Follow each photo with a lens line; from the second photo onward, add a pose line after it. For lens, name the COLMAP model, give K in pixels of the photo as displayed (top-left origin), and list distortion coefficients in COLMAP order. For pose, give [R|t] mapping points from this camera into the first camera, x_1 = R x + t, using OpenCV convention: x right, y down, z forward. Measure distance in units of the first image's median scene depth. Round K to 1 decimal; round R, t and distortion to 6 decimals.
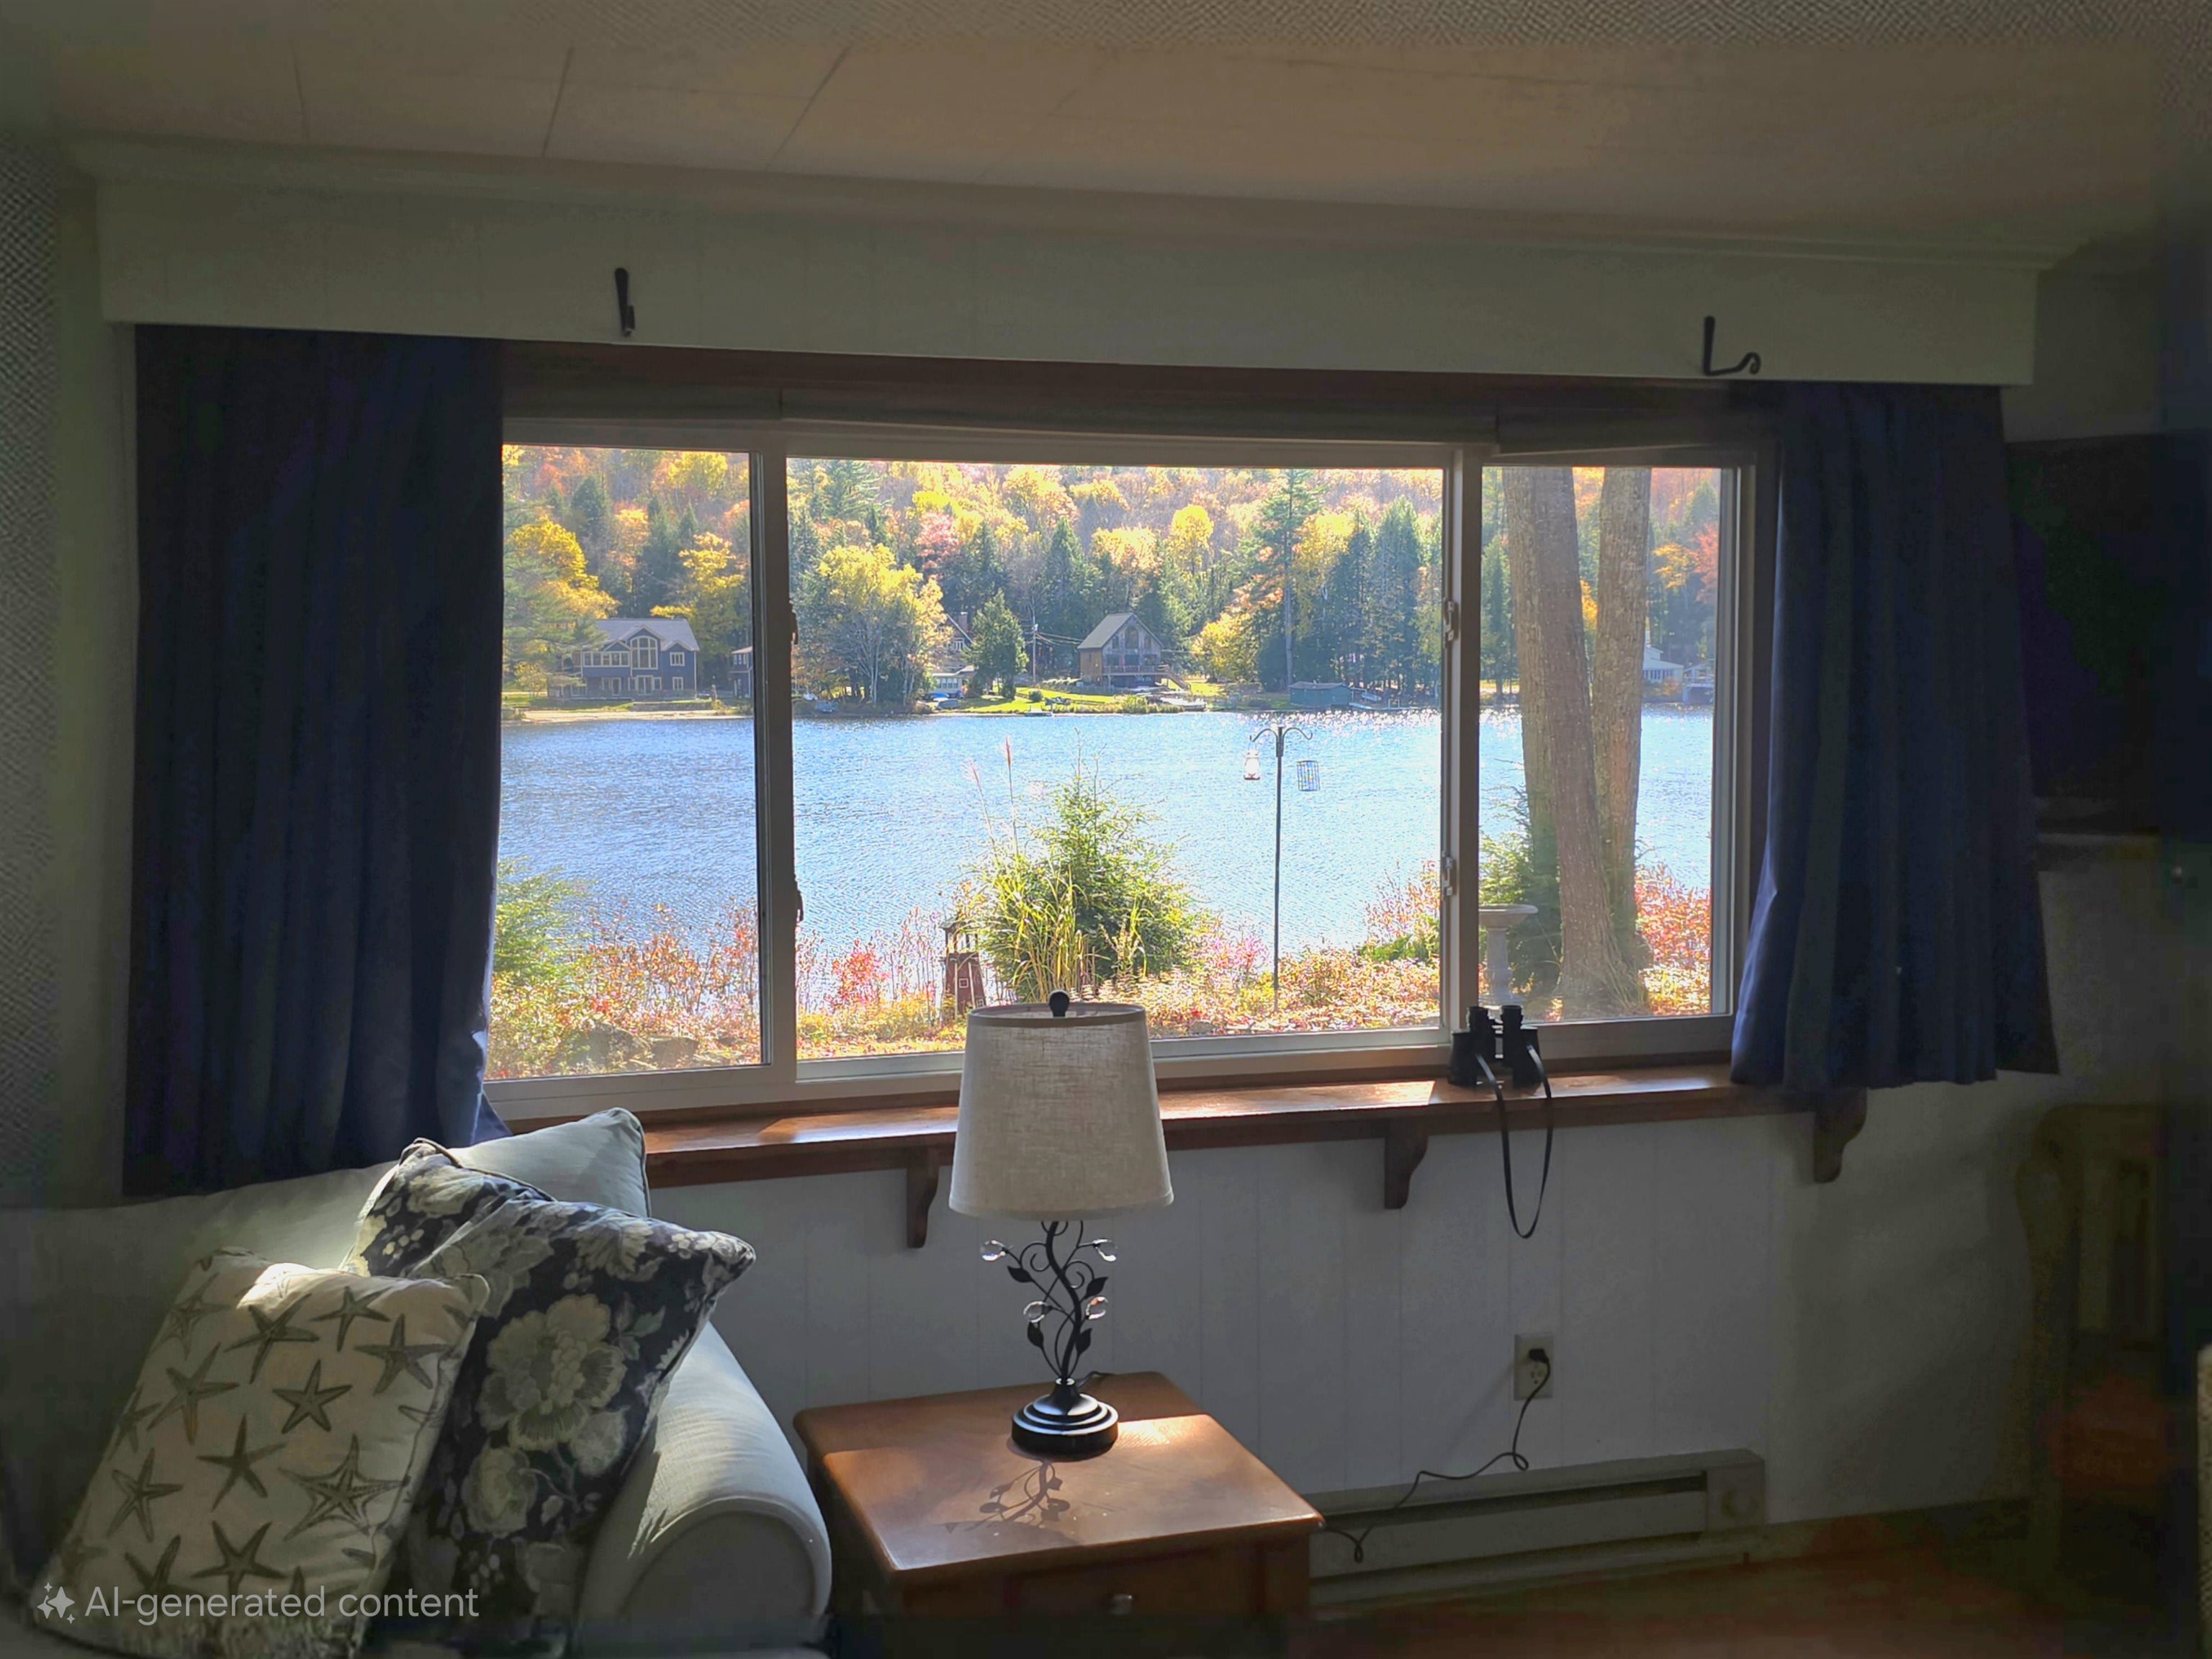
lens RADIAL K [[2245.4, 0, 1074.9], [0, 2245.4, 836.6], [0, 0, 1]] dist [0.120099, -0.175672]
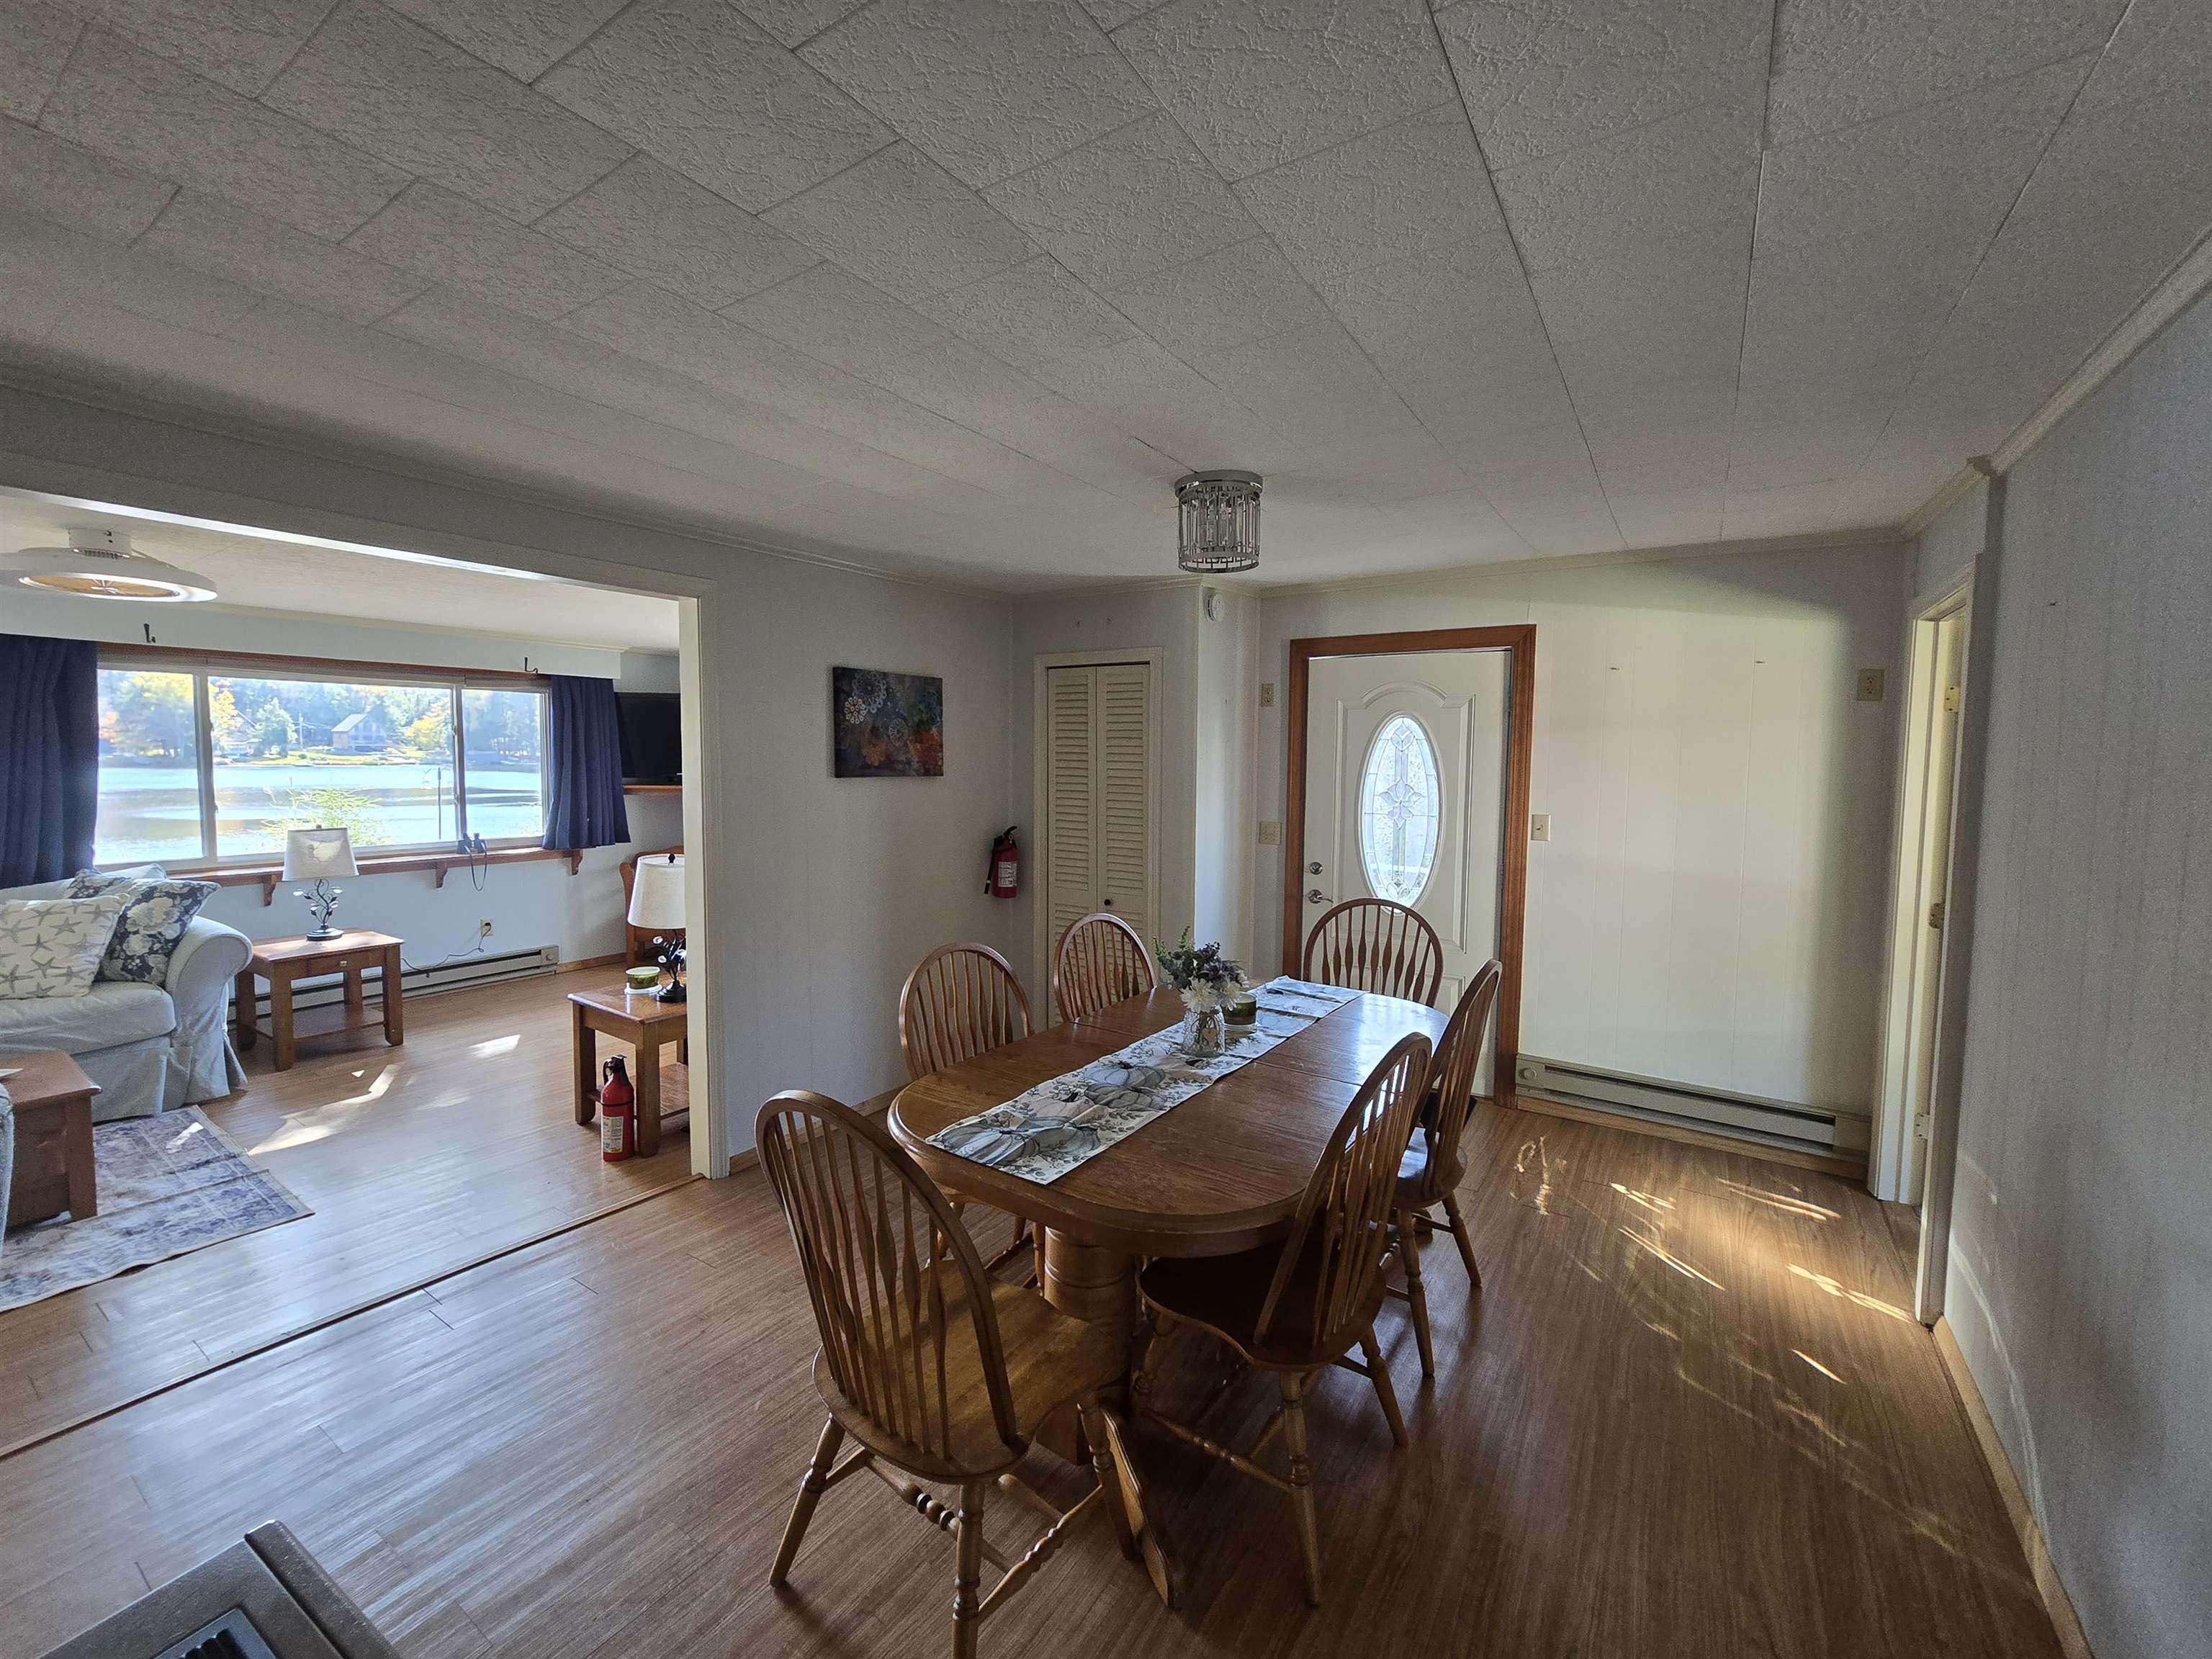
lens RADIAL K [[911.9, 0, 1098.8], [0, 911.9, 812.4], [0, 0, 1]] dist [0.001497, 0.000437]
pose [[0.765613, -0.026336, 0.642763, 0.008949], [0.030163, 0.999532, 0.005026, 0.068629], [-0.642594, 0.015540, 0.766049, -0.903720]]
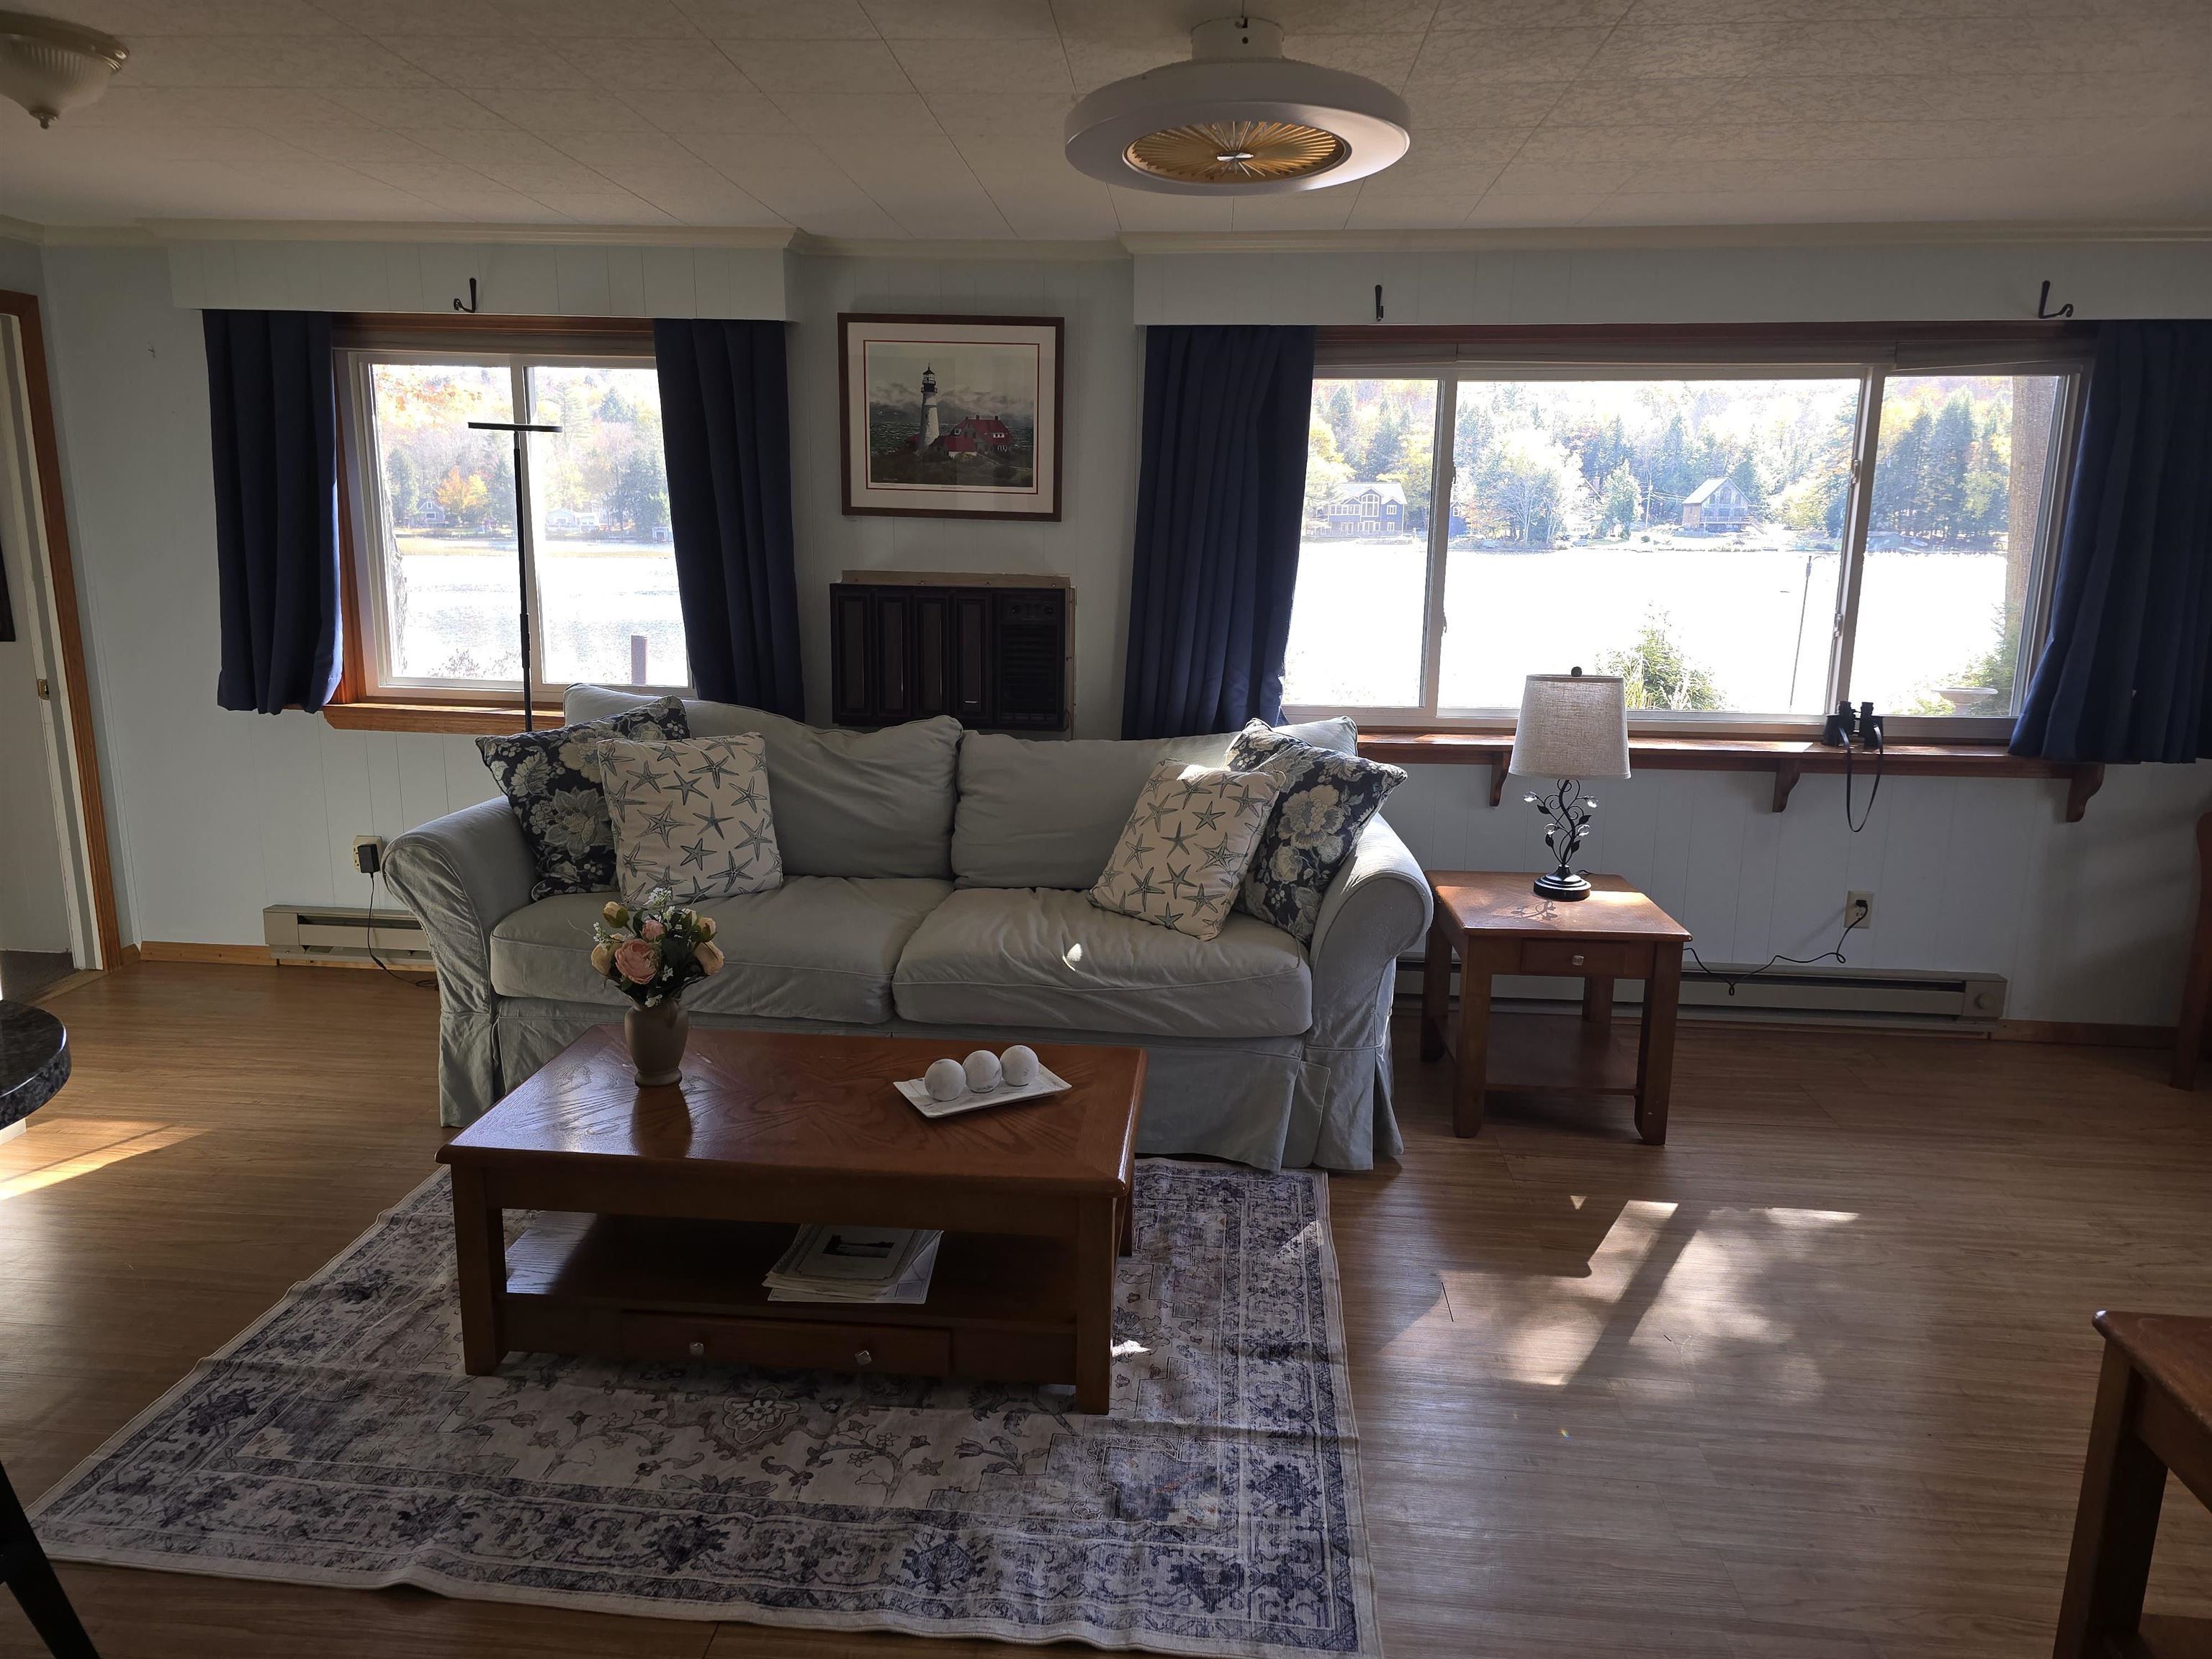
lens RADIAL K [[1469.3, 0, 1095.4], [0, 1469.3, 819.8], [0, 0, 1]] dist [0.077026, -0.073597]
pose [[0.932991, 0.087883, -0.349006, 0.052610], [-0.042615, 0.989882, 0.135340, 0.037622], [0.357369, -0.111398, 0.927296, -0.287320]]
